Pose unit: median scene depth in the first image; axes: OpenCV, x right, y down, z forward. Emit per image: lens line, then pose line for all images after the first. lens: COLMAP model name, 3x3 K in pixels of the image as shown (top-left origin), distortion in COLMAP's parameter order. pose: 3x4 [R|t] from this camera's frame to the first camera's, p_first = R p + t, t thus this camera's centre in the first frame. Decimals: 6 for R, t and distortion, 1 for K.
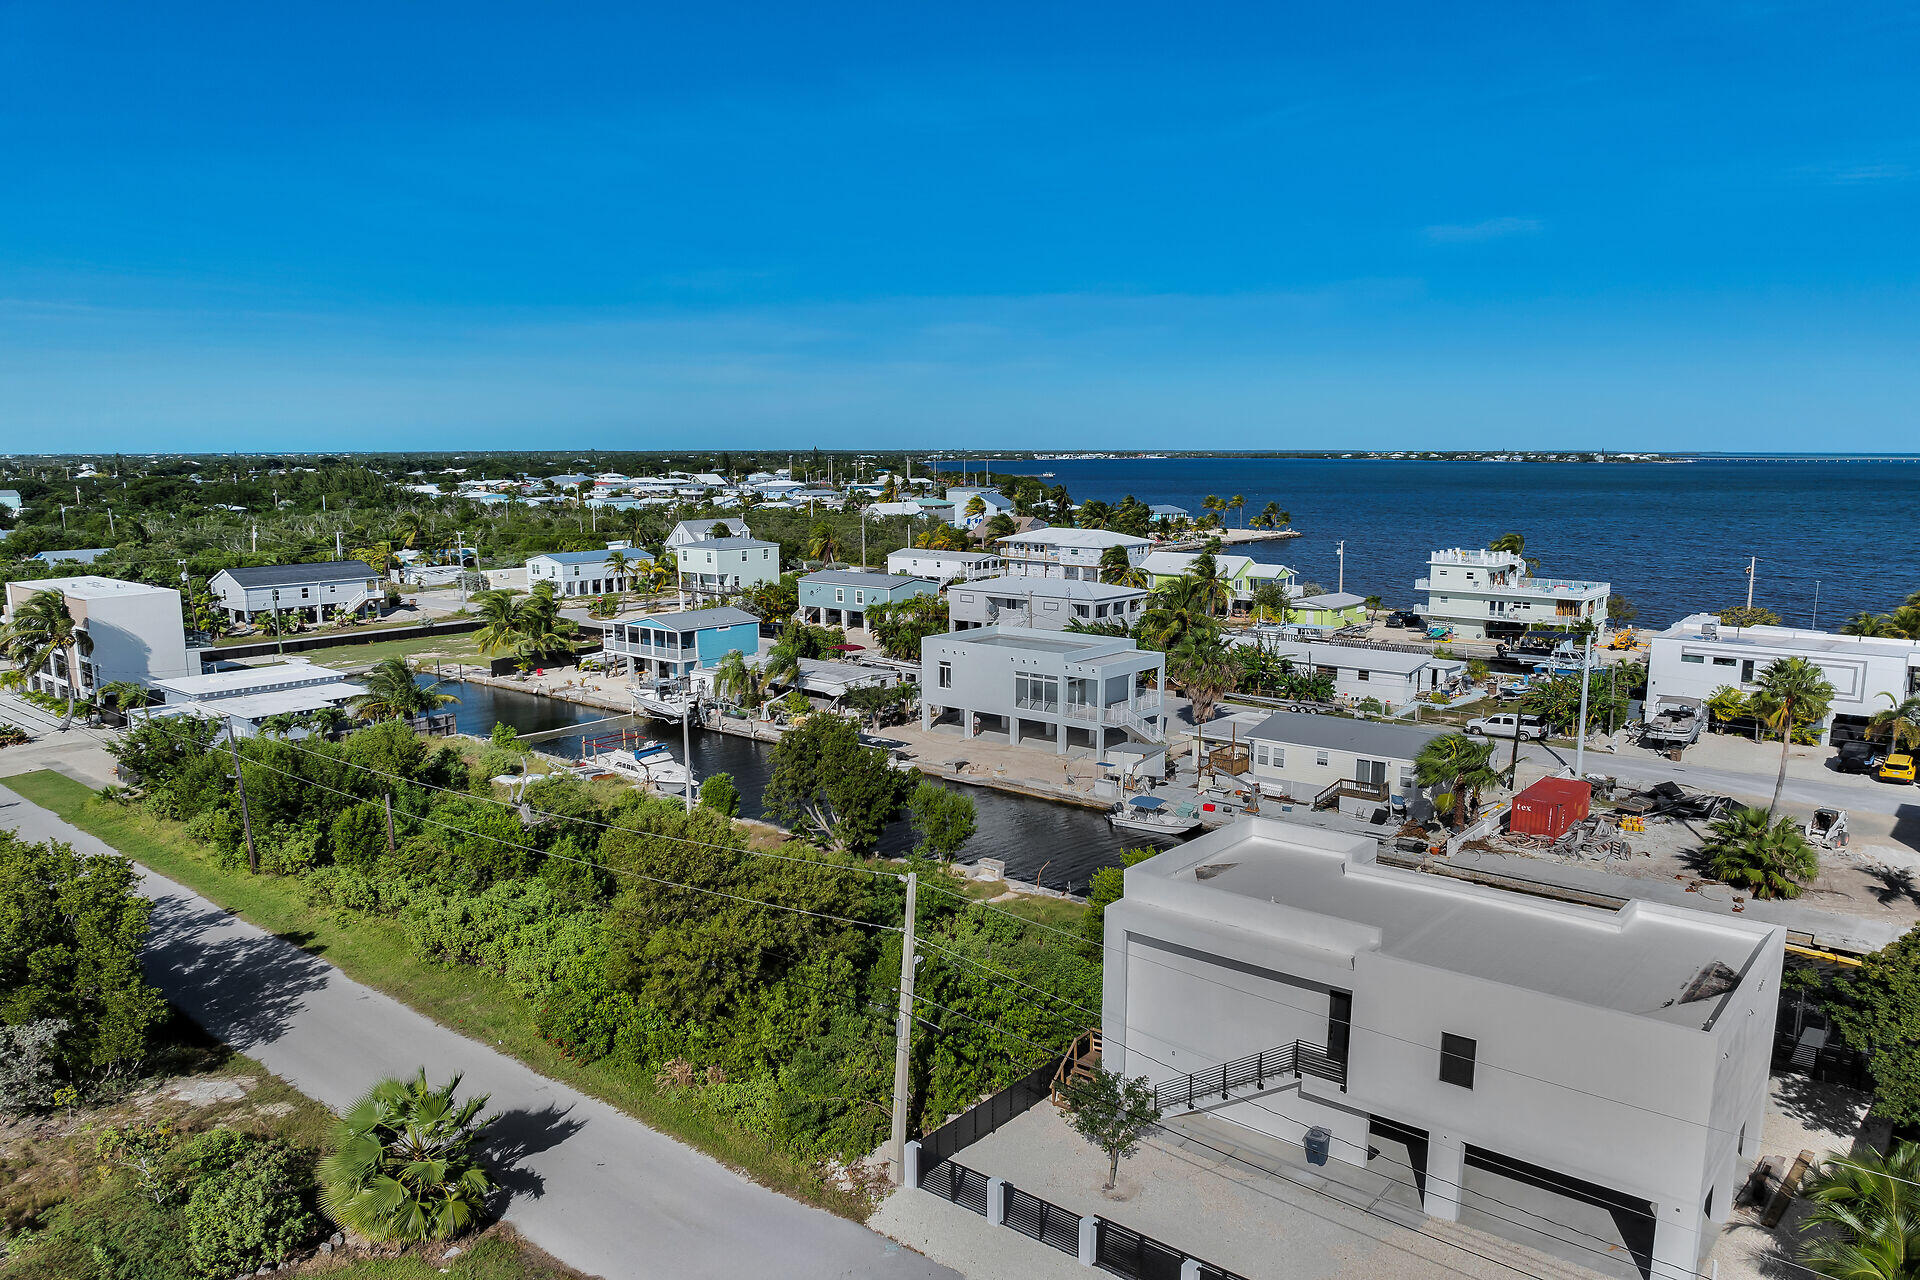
lens RADIAL K [[1312.8, 0, 960.0], [0, 1312.8, 640.0], [0, 0, 1]] dist [-0.014685, -0.001047]
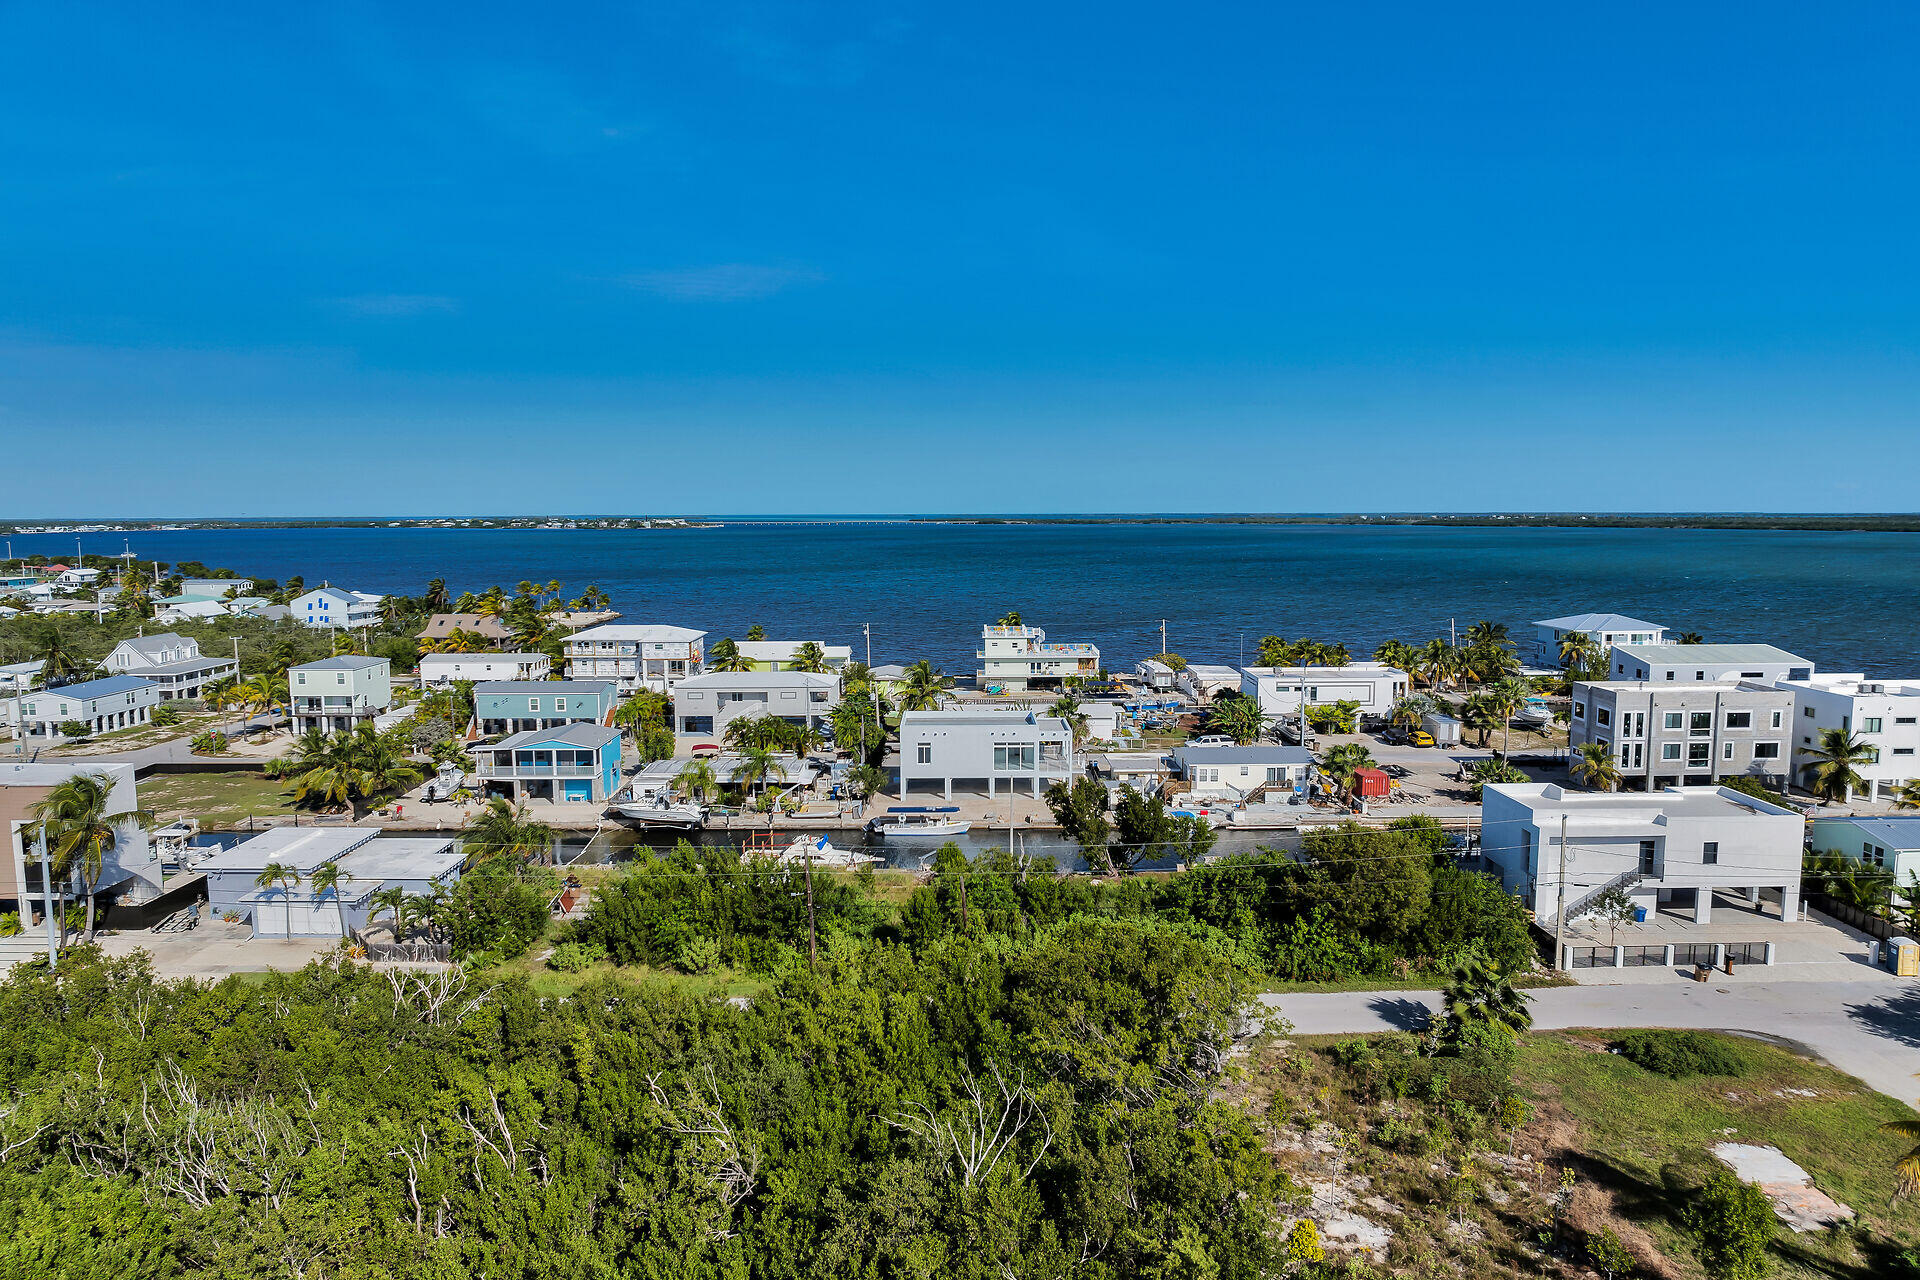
lens RADIAL K [[1312.8, 0, 960.0], [0, 1312.8, 640.0], [0, 0, 1]] dist [-0.014685, -0.001047]
pose [[0.775745, -0.063371, 0.627856, -0.503719], [0.095462, 0.995279, -0.017492, -0.036900], [-0.623784, 0.073506, 0.778133, -0.008149]]
